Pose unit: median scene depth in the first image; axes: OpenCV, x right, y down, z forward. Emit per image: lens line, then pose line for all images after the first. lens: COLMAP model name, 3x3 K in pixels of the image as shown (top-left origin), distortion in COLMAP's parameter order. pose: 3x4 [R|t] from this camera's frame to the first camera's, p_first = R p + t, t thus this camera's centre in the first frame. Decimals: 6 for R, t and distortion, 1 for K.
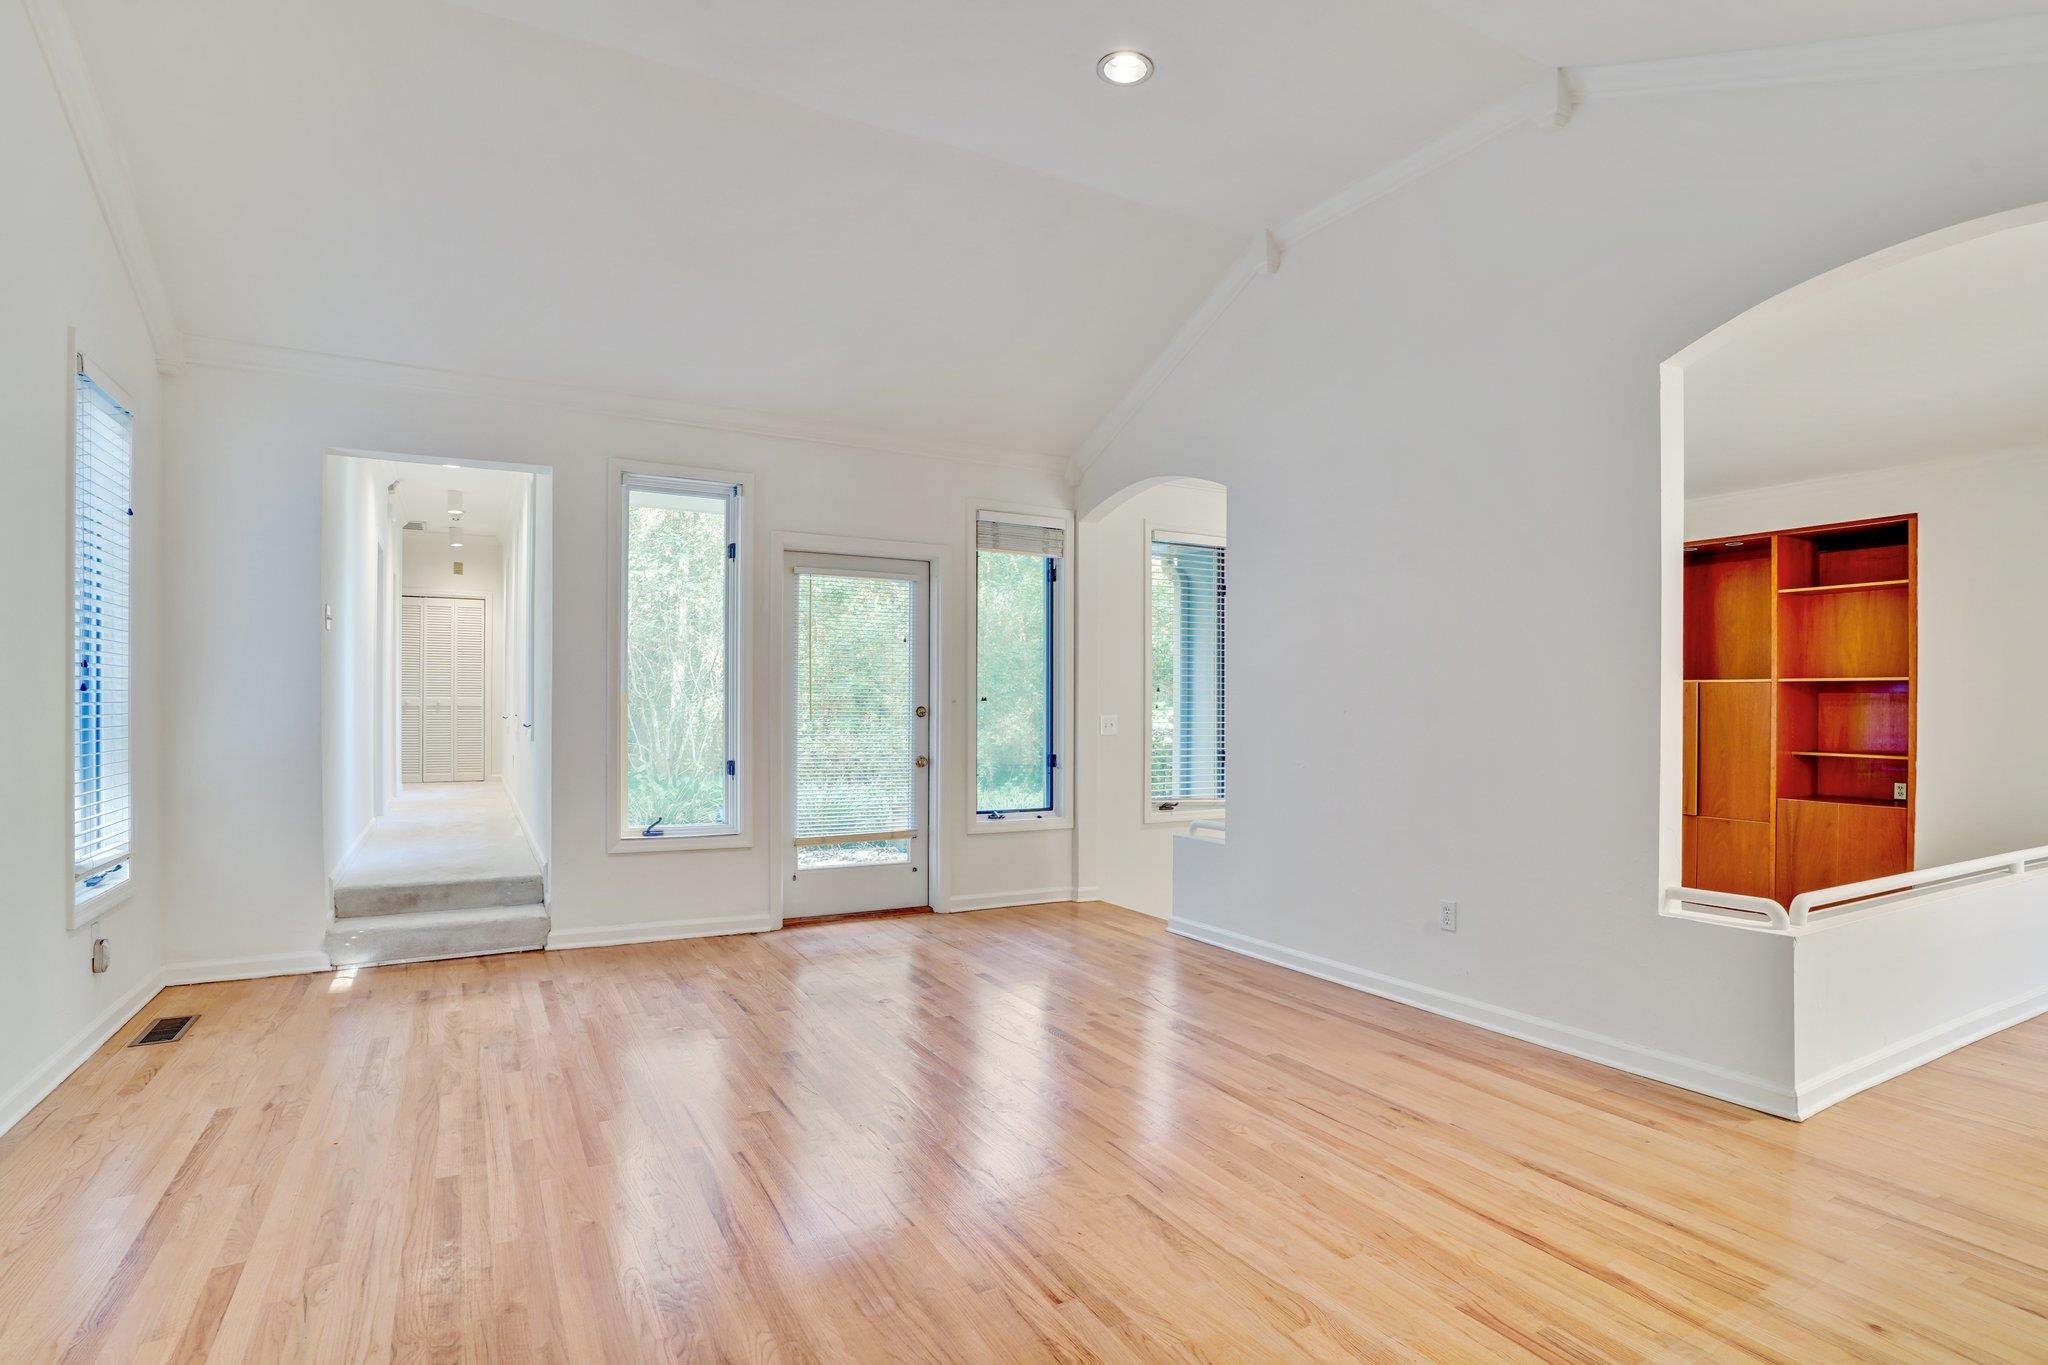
lens RADIAL K [[1023.0, 0, 1011.5], [0, 1023.0, 702.5], [0, 0, 1]] dist [-0.039365, 0.009545]
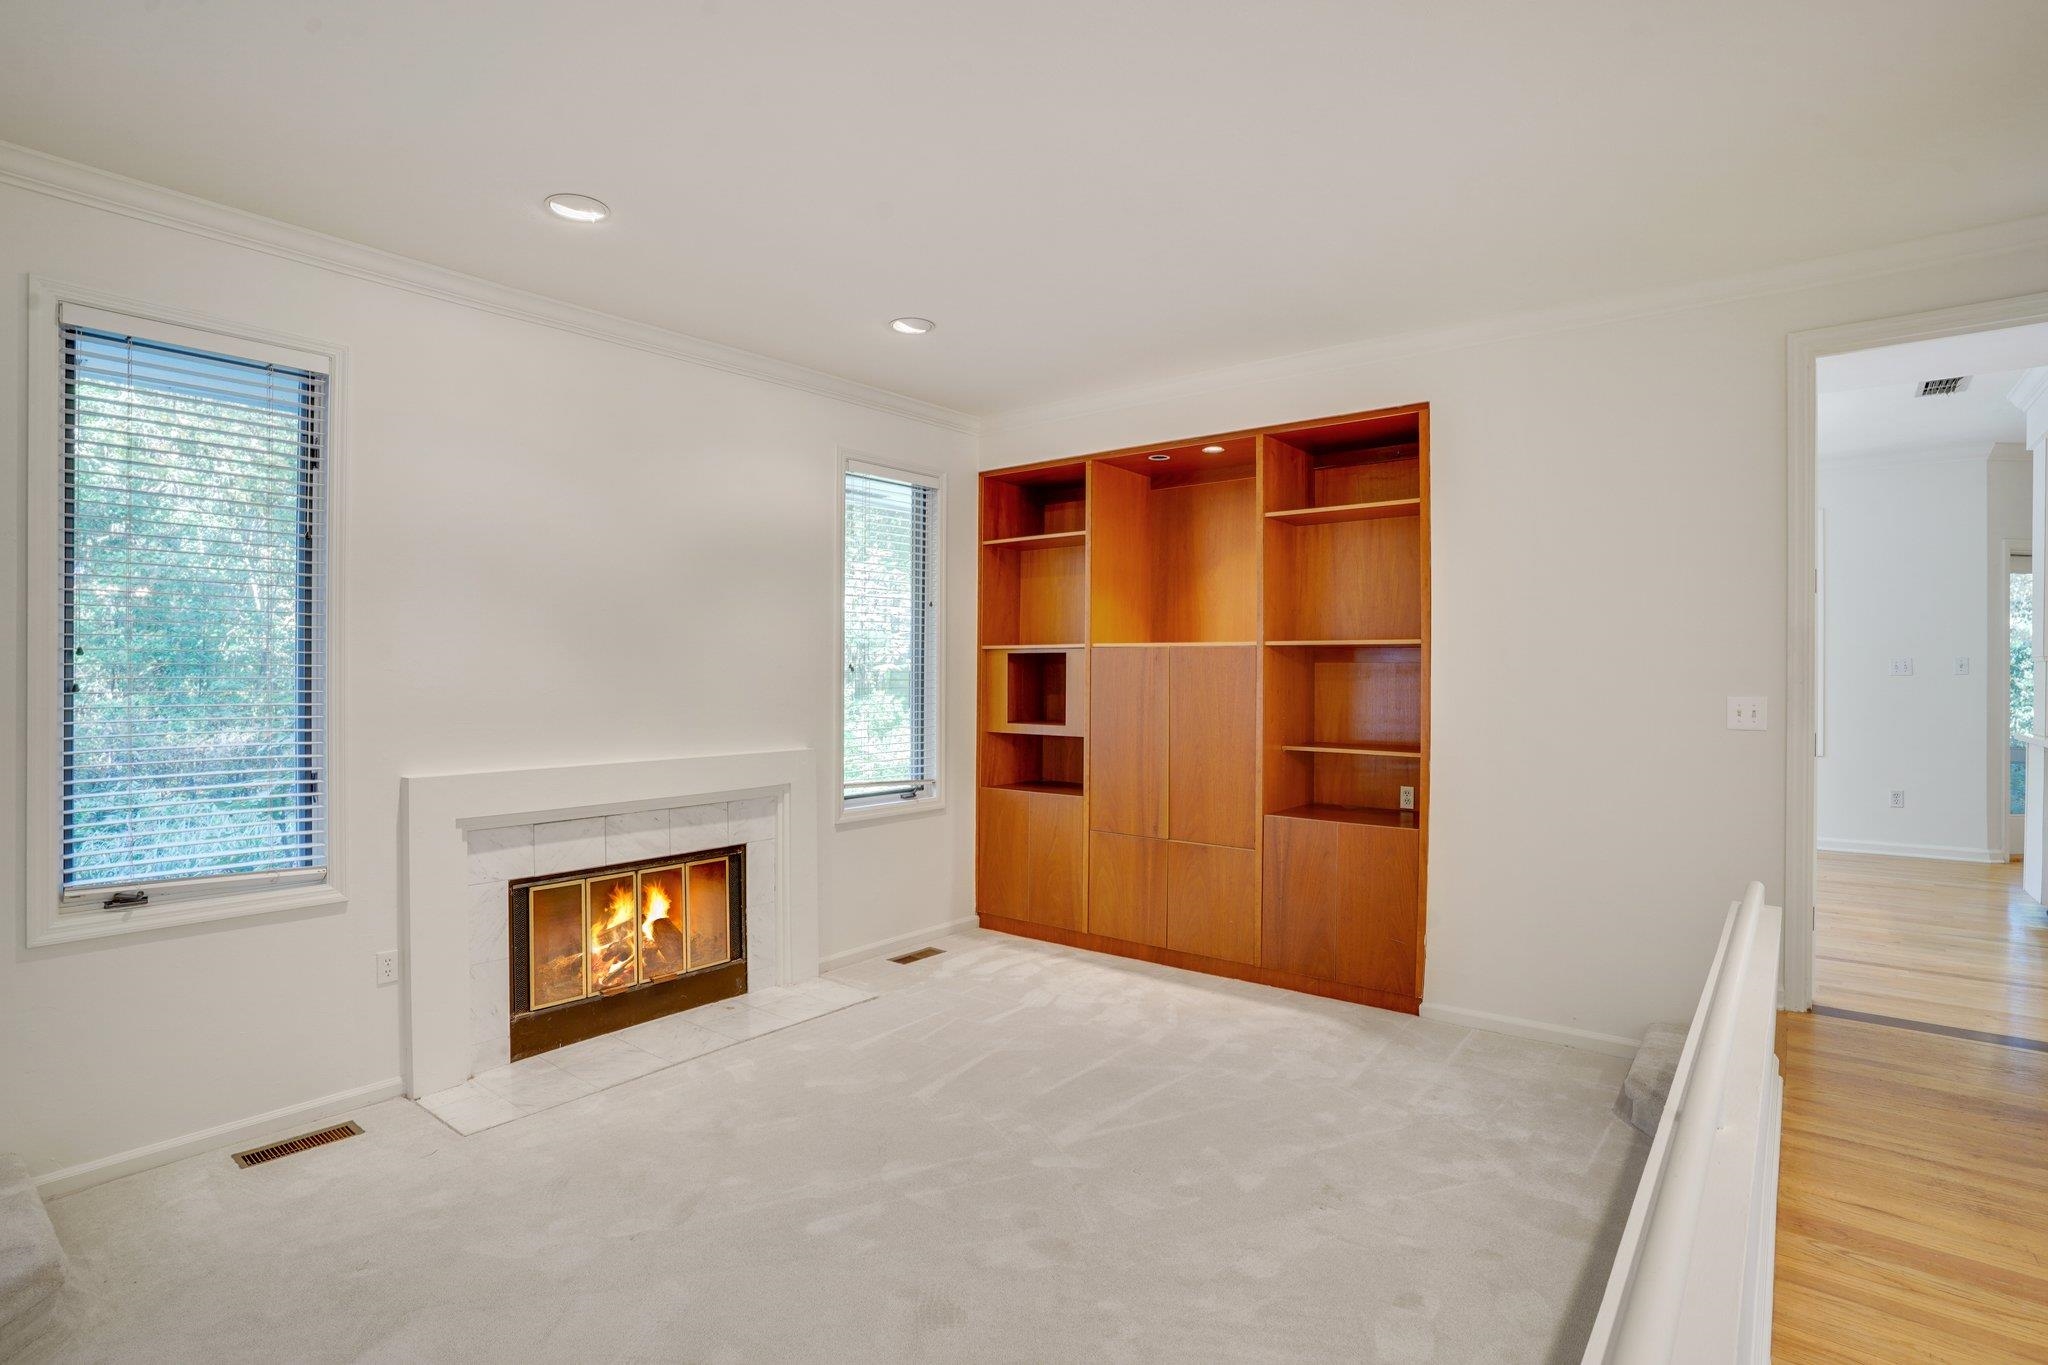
lens RADIAL K [[1023.0, 0, 1024.5], [0, 1023.0, 678.6], [0, 0, 1]] dist [-0.039365, 0.009545]
pose [[0.931545, -0.002127, 0.363621, 0.360447], [0.002999, 0.999994, -0.001832, 0.002501], [-0.363615, 0.002797, 0.931545, 0.411239]]
